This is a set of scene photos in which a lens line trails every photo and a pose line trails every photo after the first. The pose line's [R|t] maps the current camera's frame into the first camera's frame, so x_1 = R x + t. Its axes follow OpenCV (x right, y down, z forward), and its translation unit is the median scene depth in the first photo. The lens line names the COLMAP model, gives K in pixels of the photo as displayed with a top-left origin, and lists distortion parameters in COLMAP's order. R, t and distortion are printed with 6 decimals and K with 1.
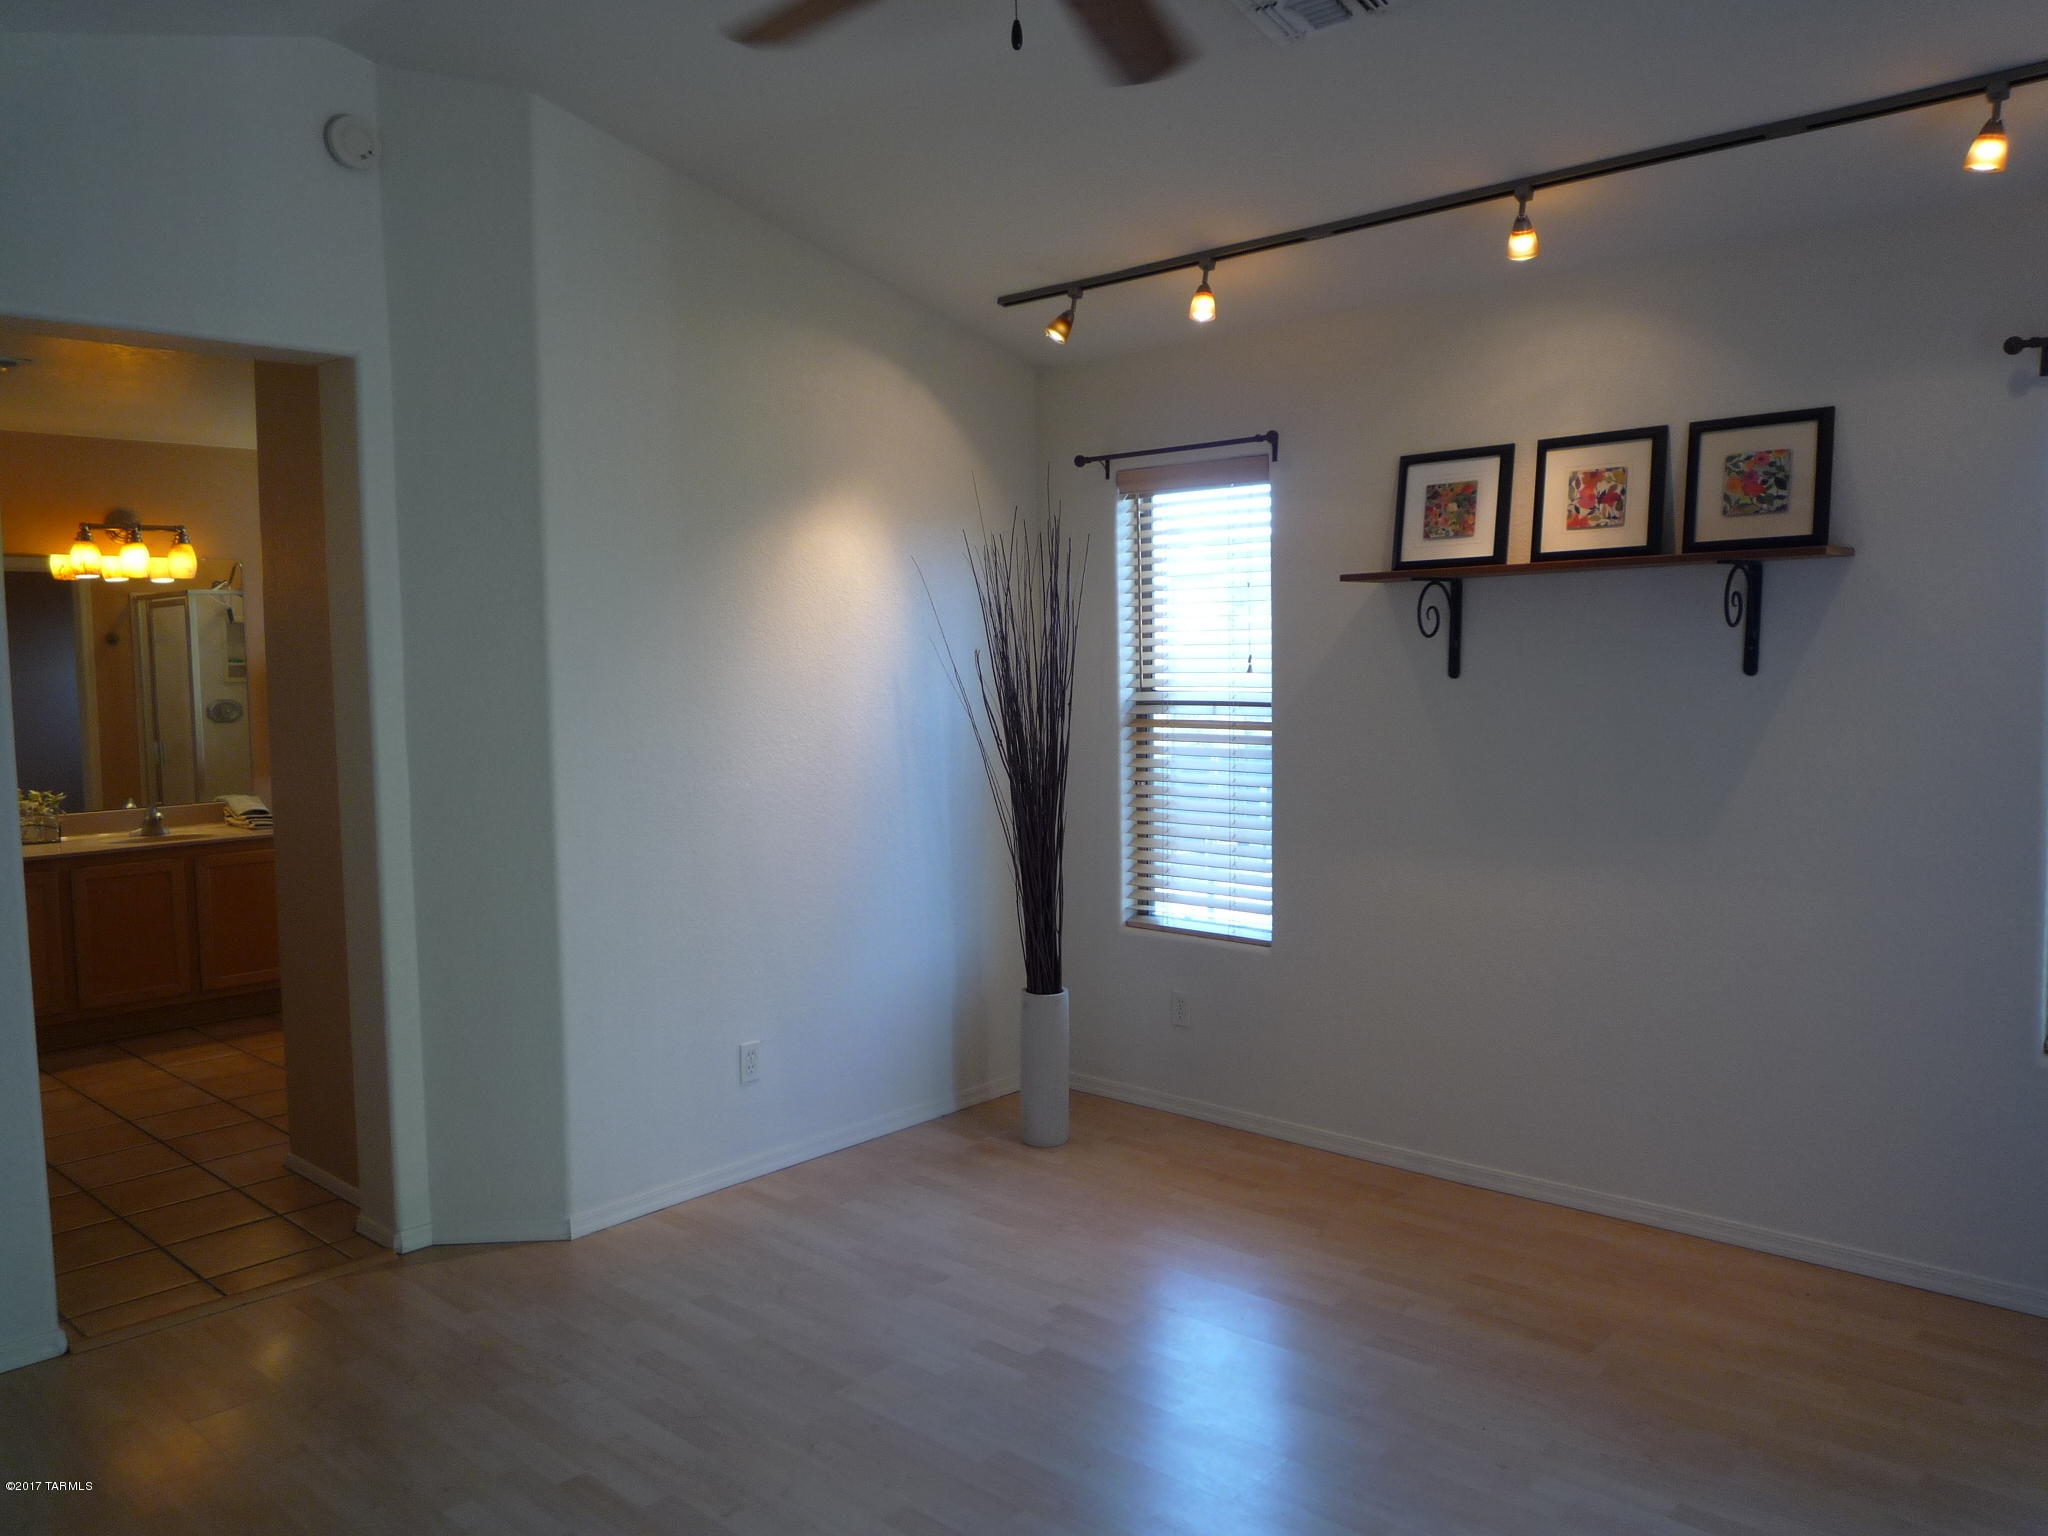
lens RADIAL K [[1533.5, 0, 1014.6], [0, 1533.5, 770.3], [0, 0, 1]] dist [-0.018540, -0.024081]
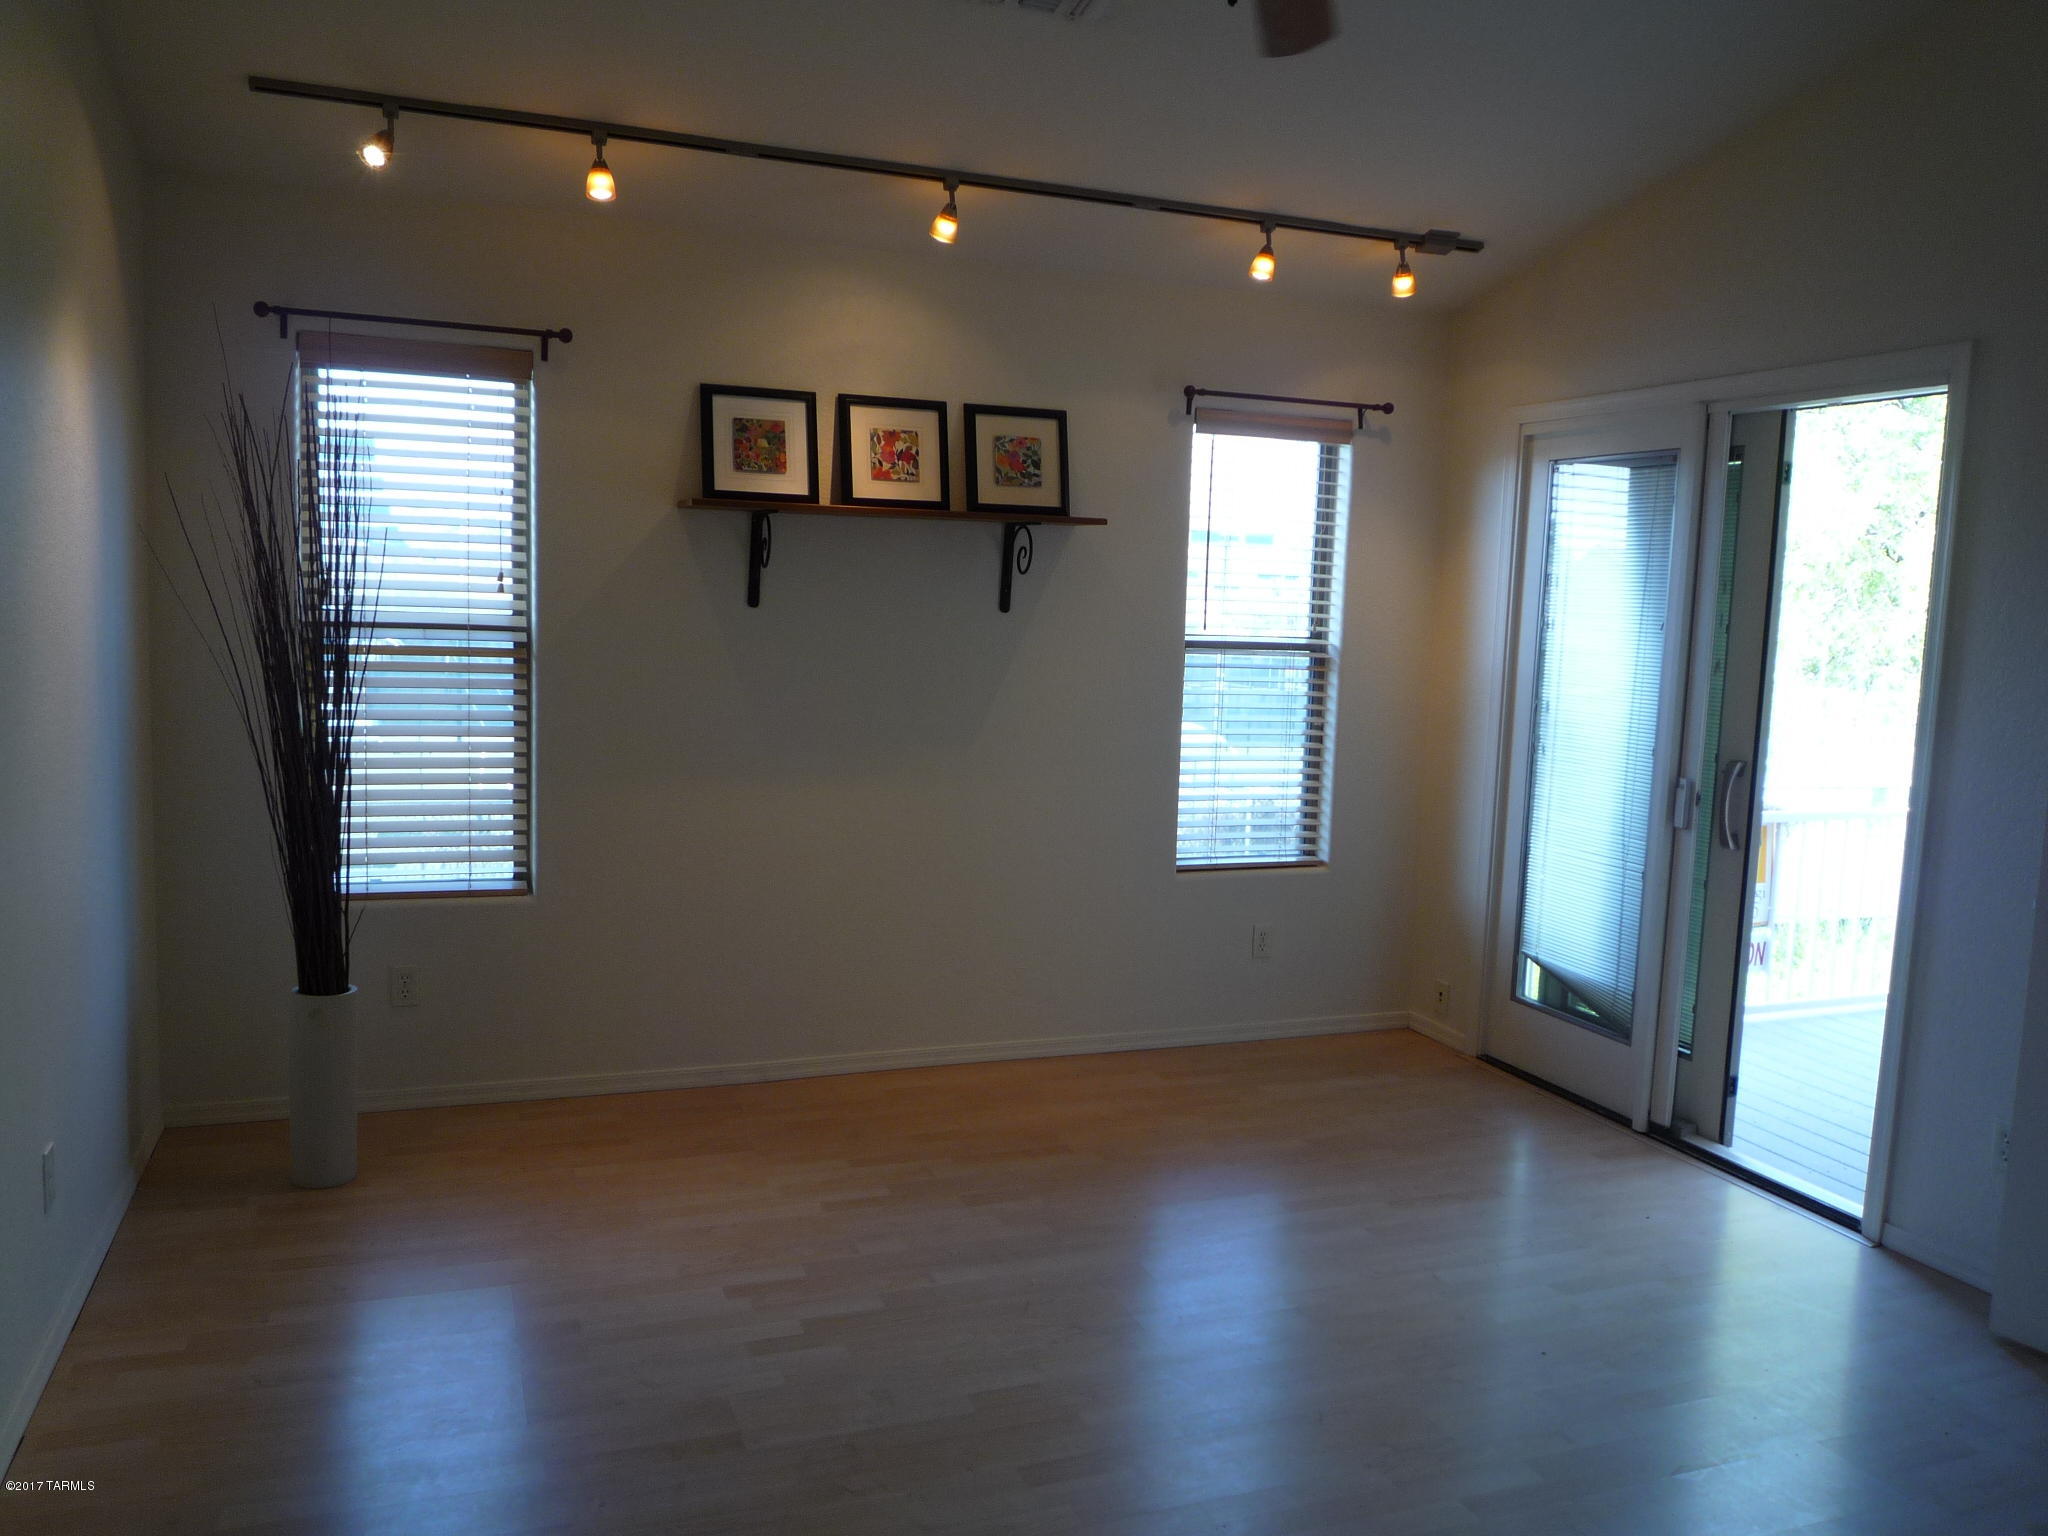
lens RADIAL K [[1533.5, 0, 1015.9], [0, 1533.5, 771.0], [0, 0, 1]] dist [-0.018540, -0.024081]
pose [[0.433641, -0.067269, 0.898571, -0.628190], [0.025400, 0.997726, 0.062434, -0.009585], [-0.900728, -0.004250, 0.434363, 0.408286]]
